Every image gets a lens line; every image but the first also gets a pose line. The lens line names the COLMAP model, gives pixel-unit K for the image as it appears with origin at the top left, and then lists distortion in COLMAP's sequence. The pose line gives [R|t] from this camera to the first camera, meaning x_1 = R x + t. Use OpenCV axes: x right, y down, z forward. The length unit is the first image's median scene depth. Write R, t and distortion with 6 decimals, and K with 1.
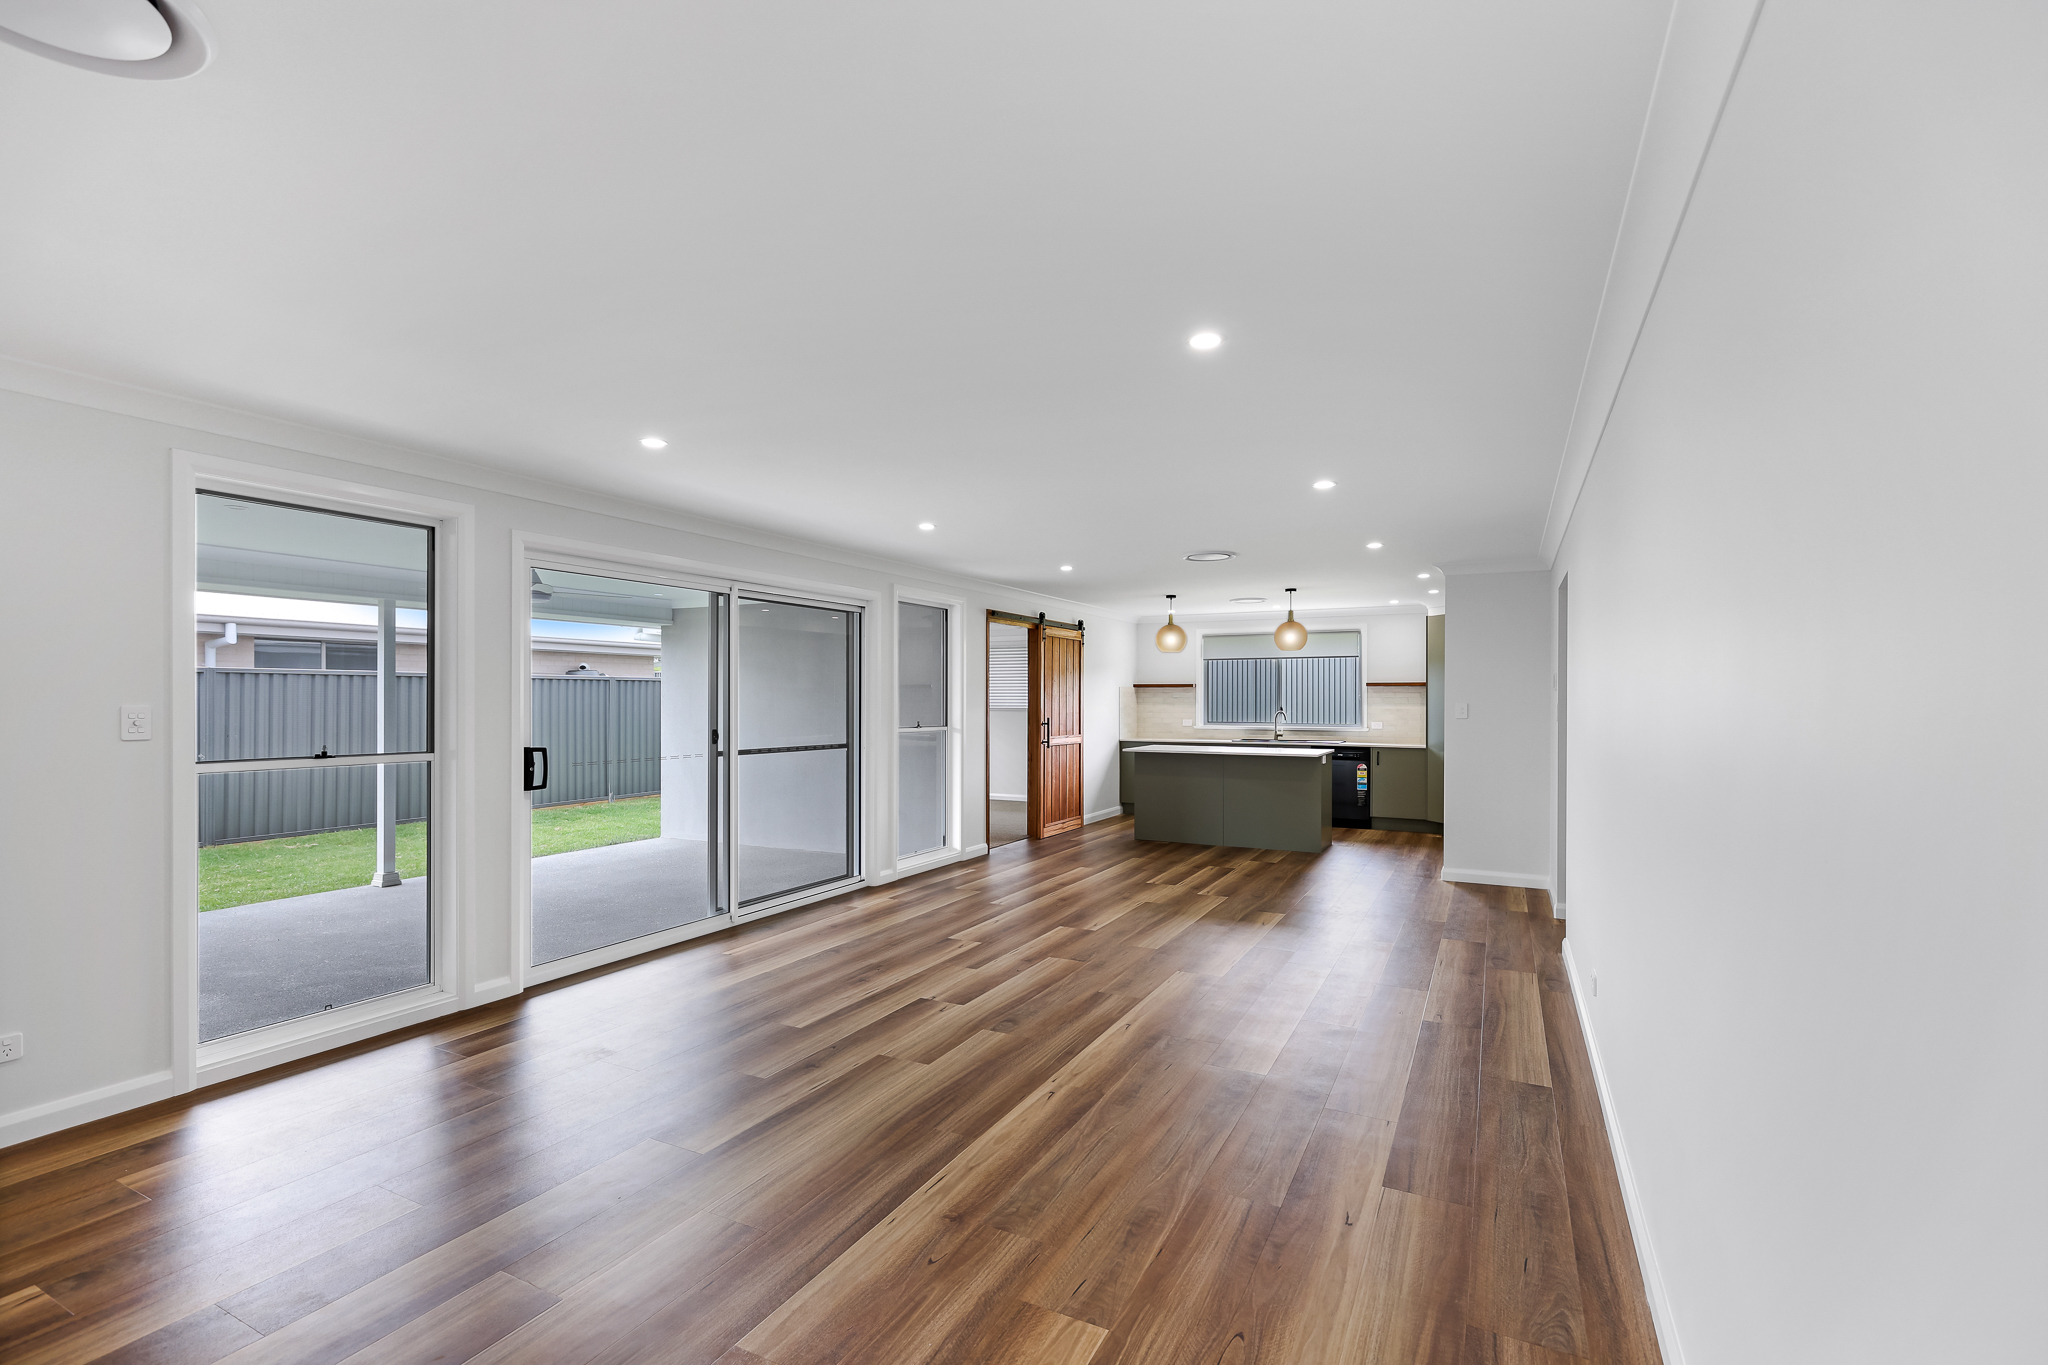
lens RADIAL K [[937.0, 0, 1014.8], [0, 937.0, 688.0], [0, 0, 1]] dist [-0.000691, -0.000212]
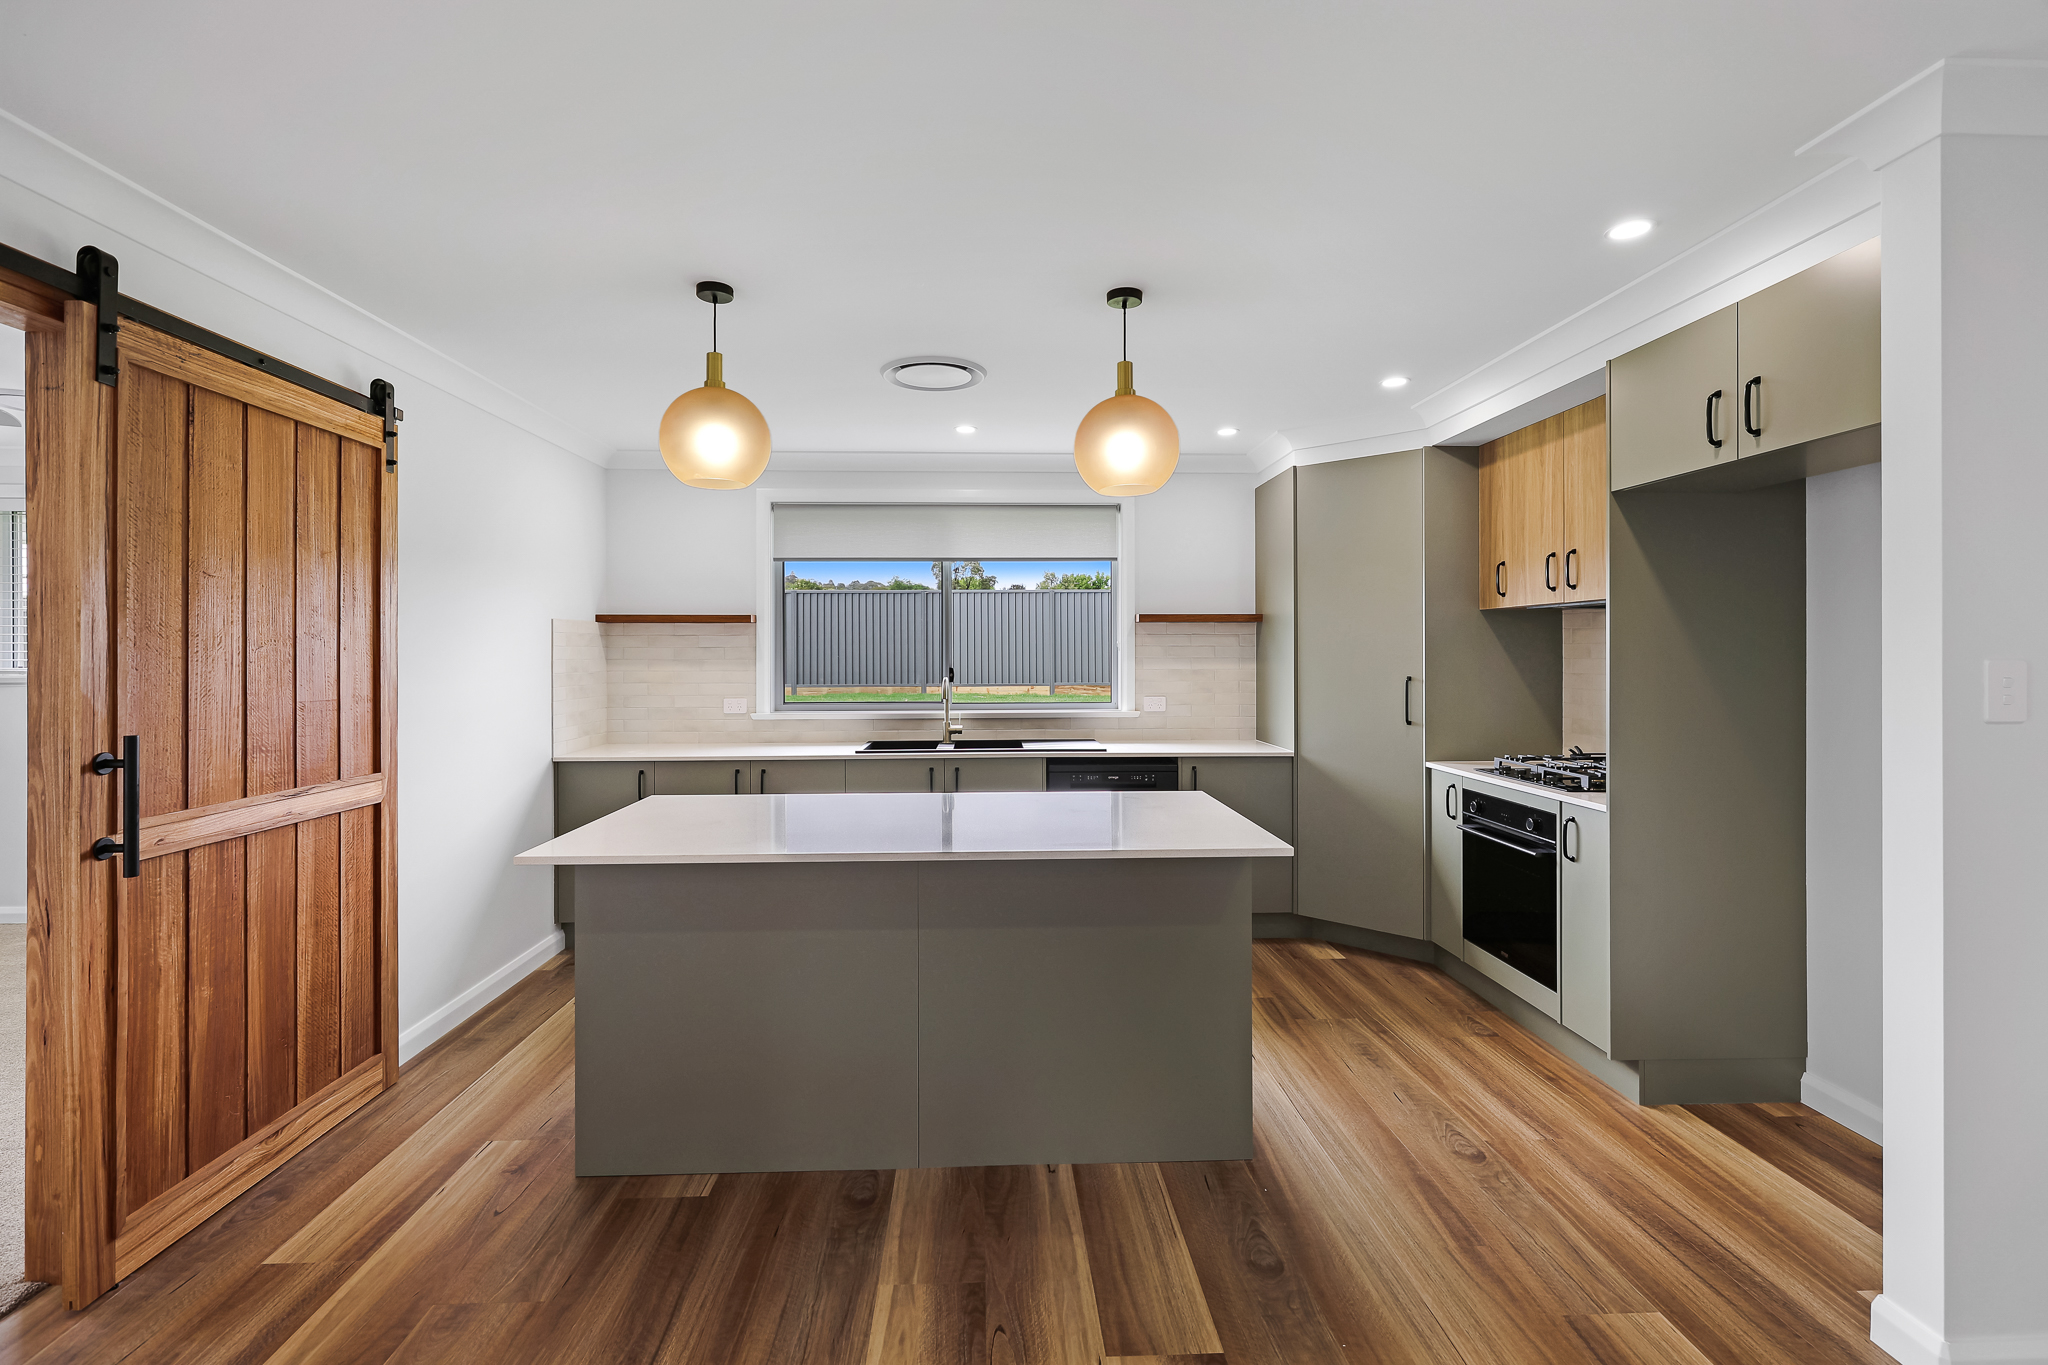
lens RADIAL K [[924.4, 0, 1024.6], [0, 924.4, 638.6], [0, 0, 1]] dist [-0.000410, -0.001105]
pose [[0.863443, 0.003448, 0.504435, 0.098224], [-0.003074, 0.999994, -0.001573, 0.007703], [-0.504437, -0.000192, 0.863448, 0.652392]]
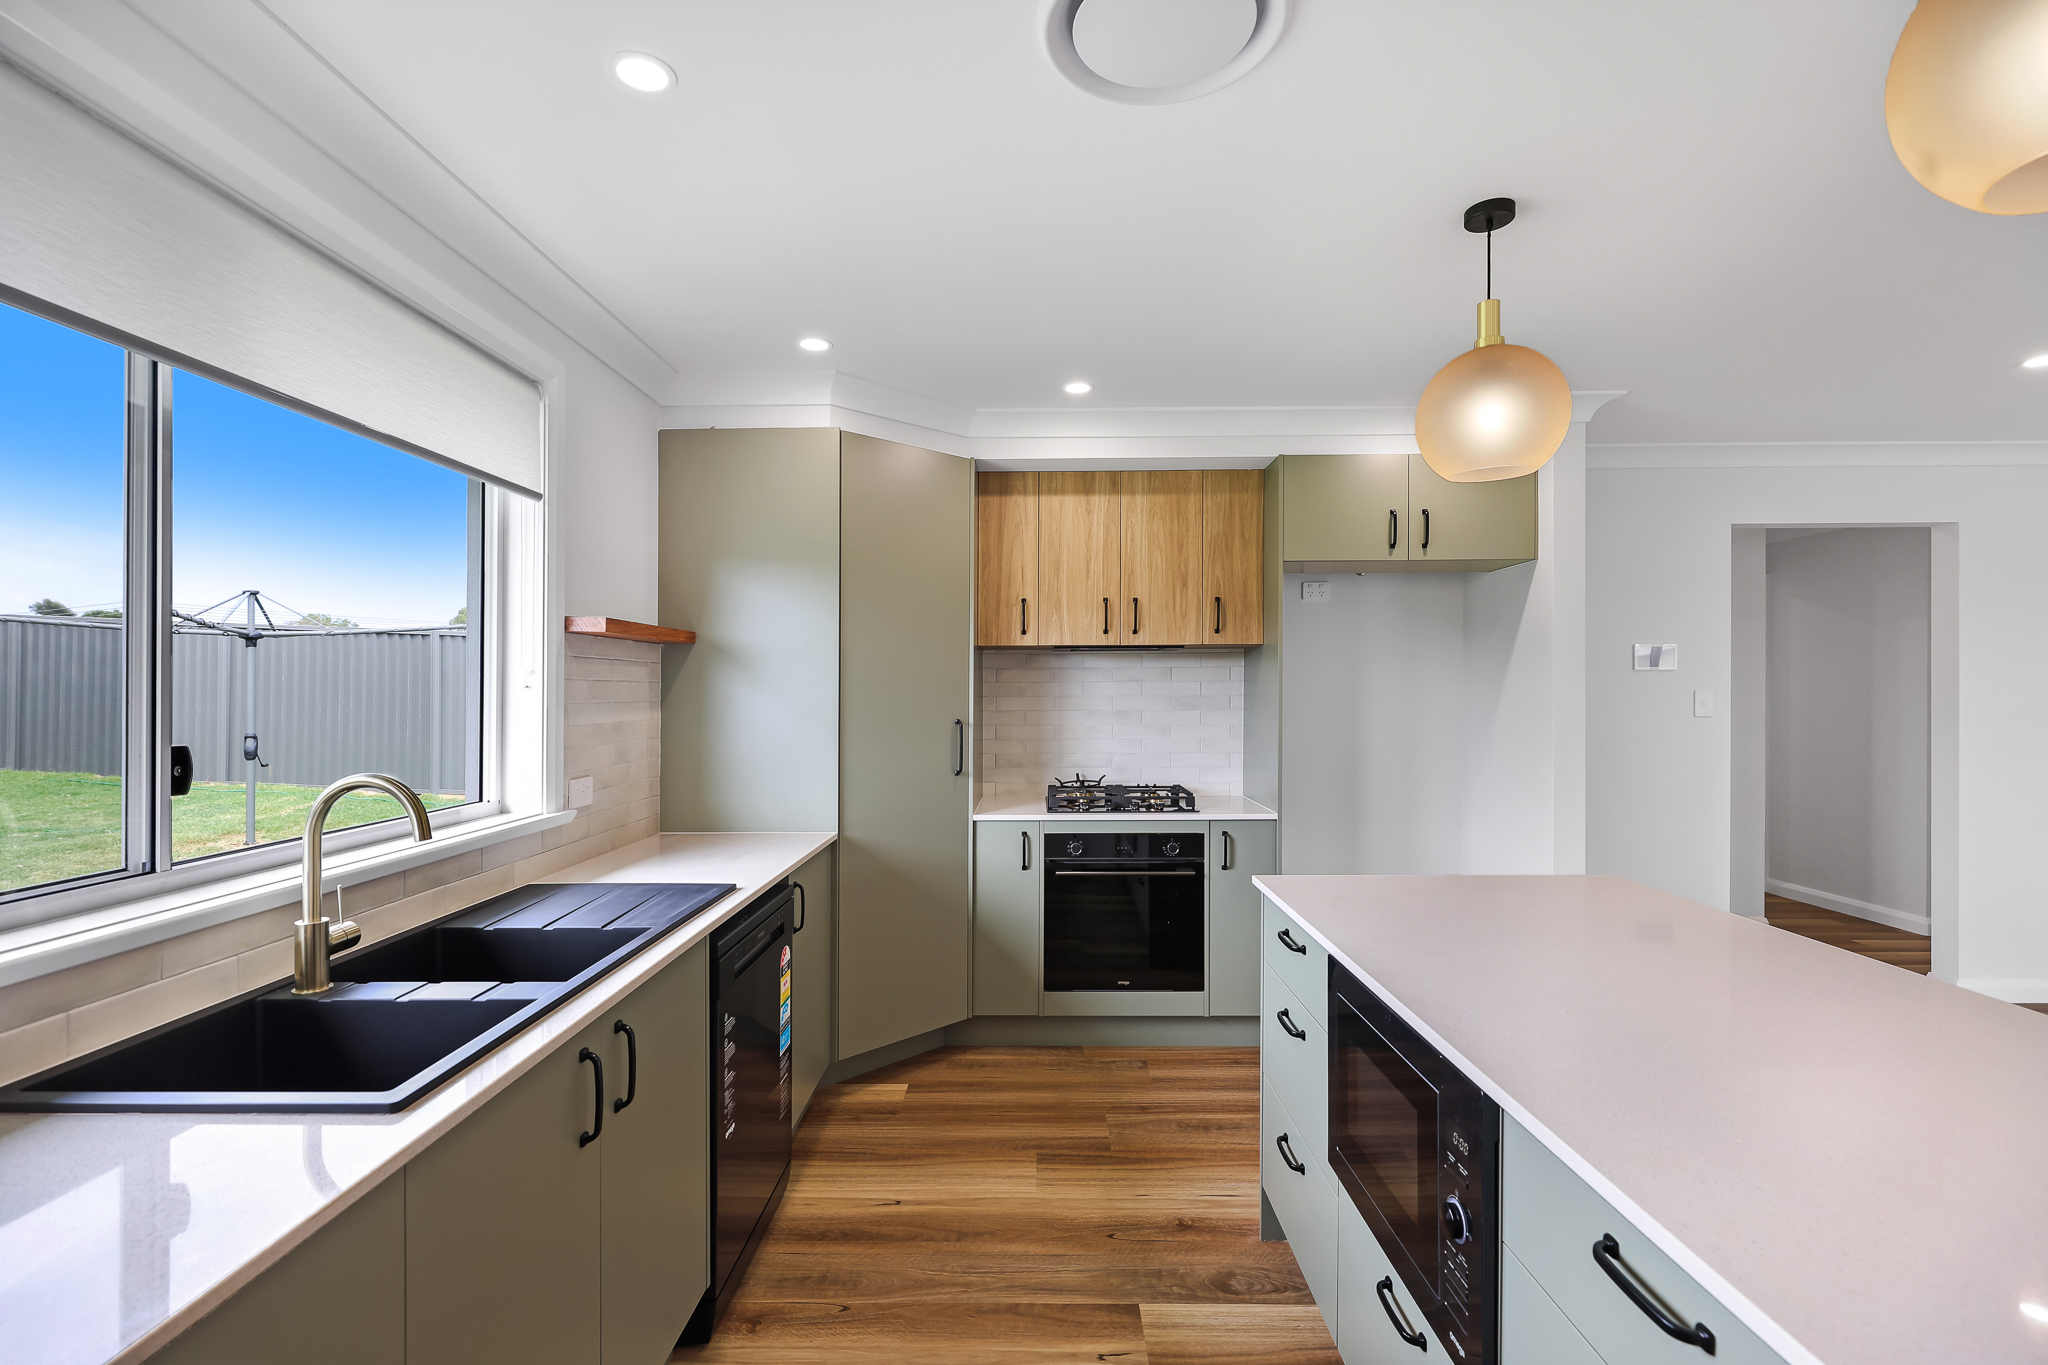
lens RADIAL K [[937.0, 0, 1014.8], [0, 937.0, 688.0], [0, 0, 1]] dist [-0.000691, -0.000212]
pose [[-0.453506, -0.000821, 0.891253, 0.123183], [-0.011380, 0.999923, -0.004870, 0.012610], [-0.891181, -0.012351, -0.453480, 1.042023]]
